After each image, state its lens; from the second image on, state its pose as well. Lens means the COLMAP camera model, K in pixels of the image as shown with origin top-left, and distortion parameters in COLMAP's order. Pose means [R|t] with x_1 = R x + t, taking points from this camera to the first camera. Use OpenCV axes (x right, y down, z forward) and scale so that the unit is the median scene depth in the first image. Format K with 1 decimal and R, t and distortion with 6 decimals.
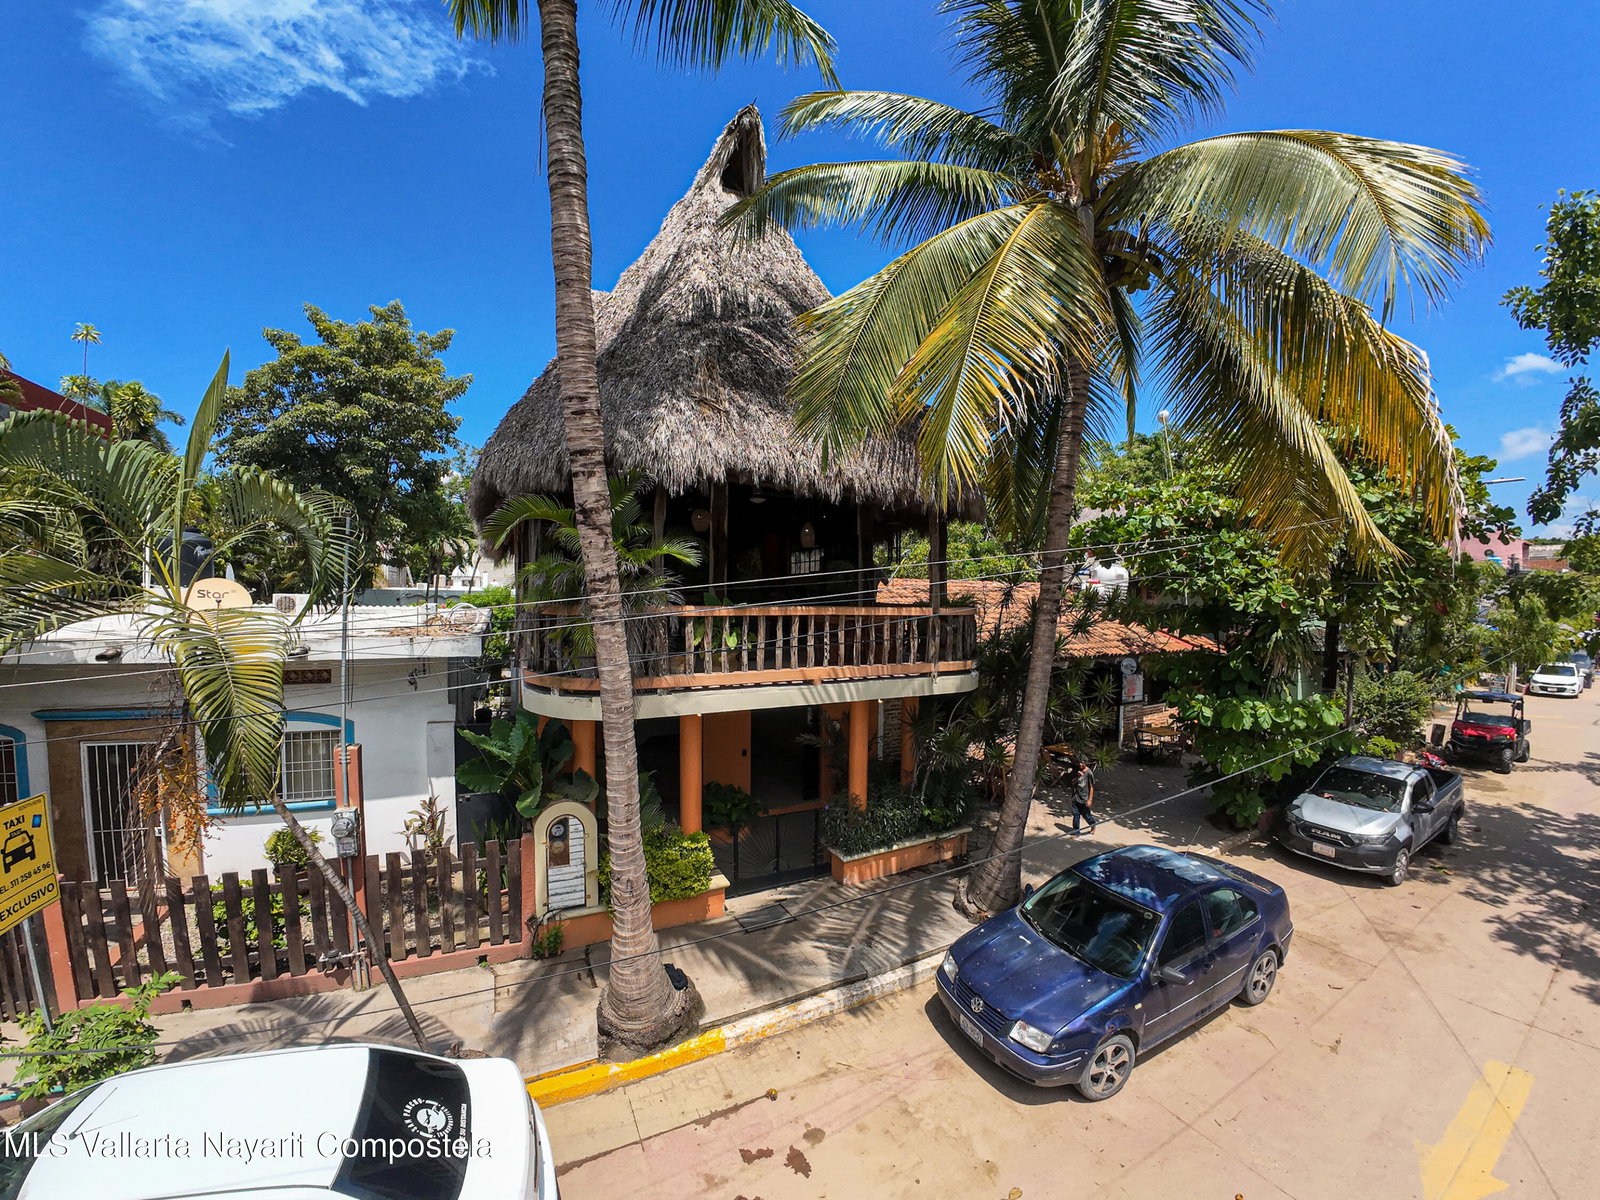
lens RADIAL K [[638.1, 0, 796.8], [0, 638.1, 637.6], [0, 0, 1]] dist [-0.067397, 0.000493]
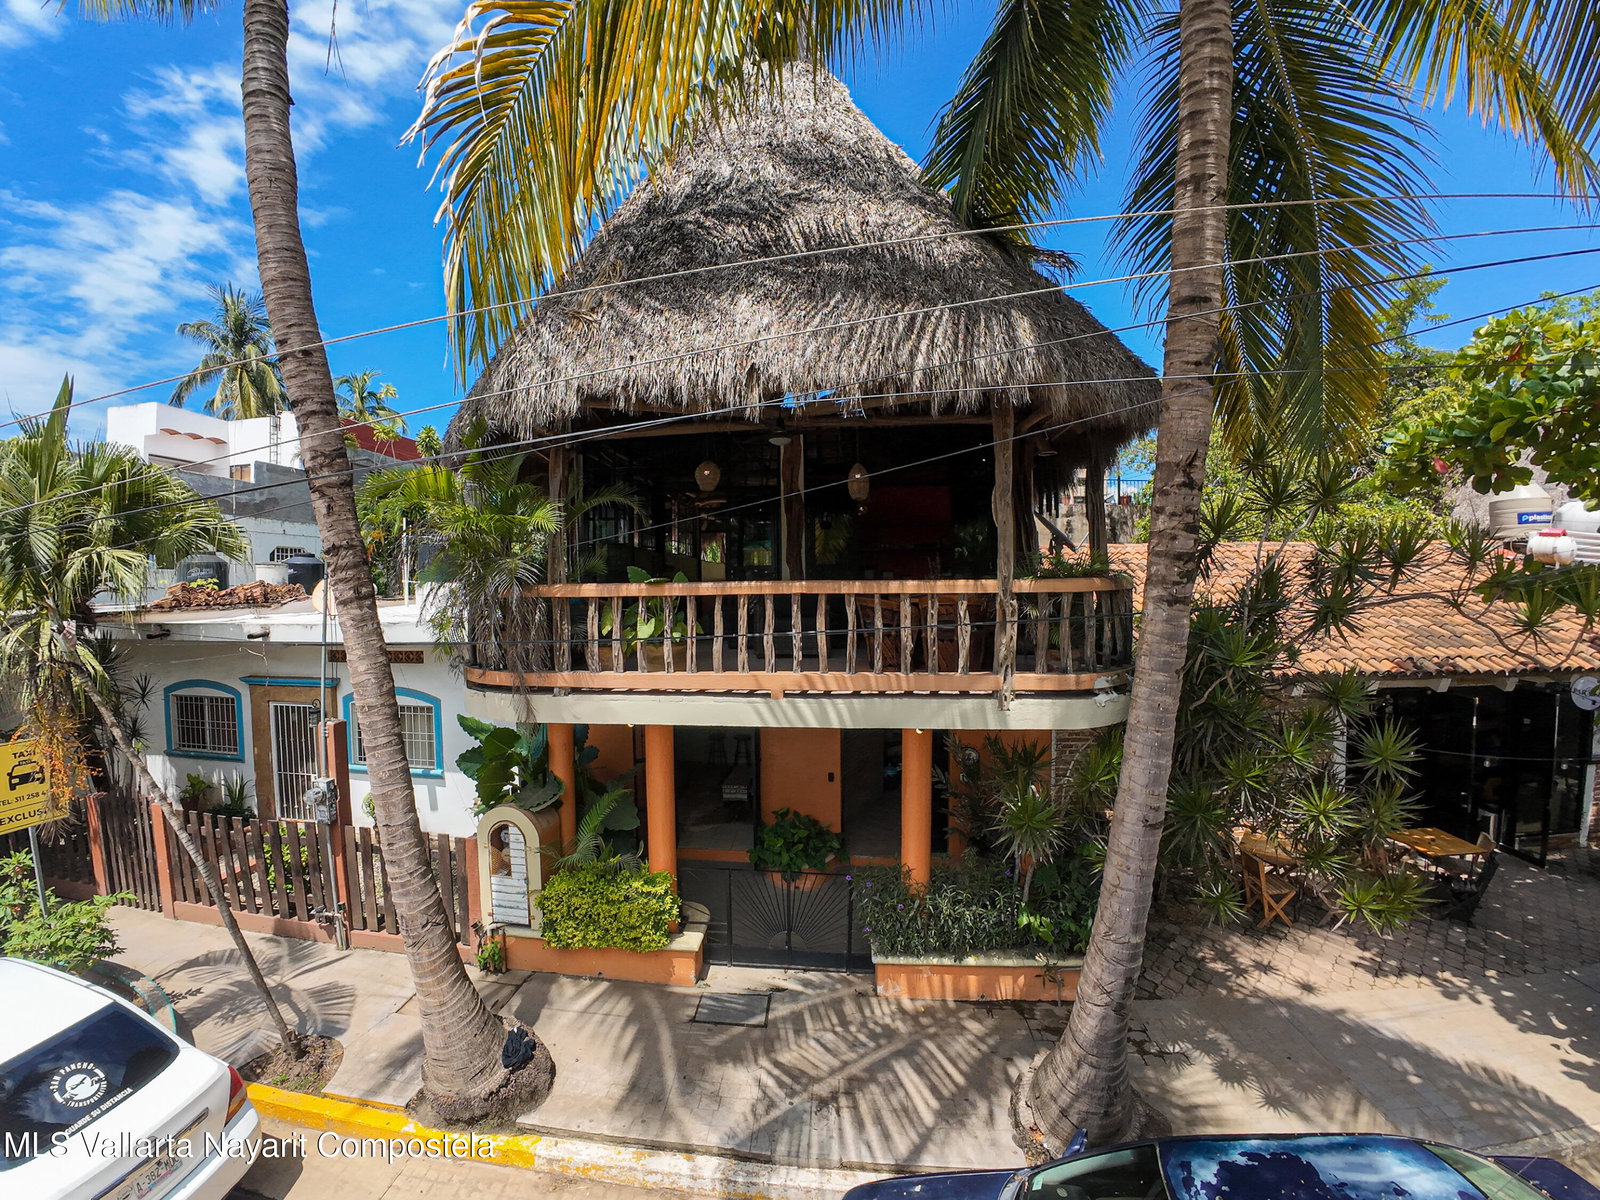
lens RADIAL K [[638.1, 0, 796.8], [0, 638.1, 637.6], [0, 0, 1]] dist [-0.067397, 0.000493]
pose [[0.812484, 0.020220, -0.582632, 0.450917], [-0.013180, 0.999780, 0.016317, -0.000560], [0.582834, -0.005578, 0.812572, 0.482256]]
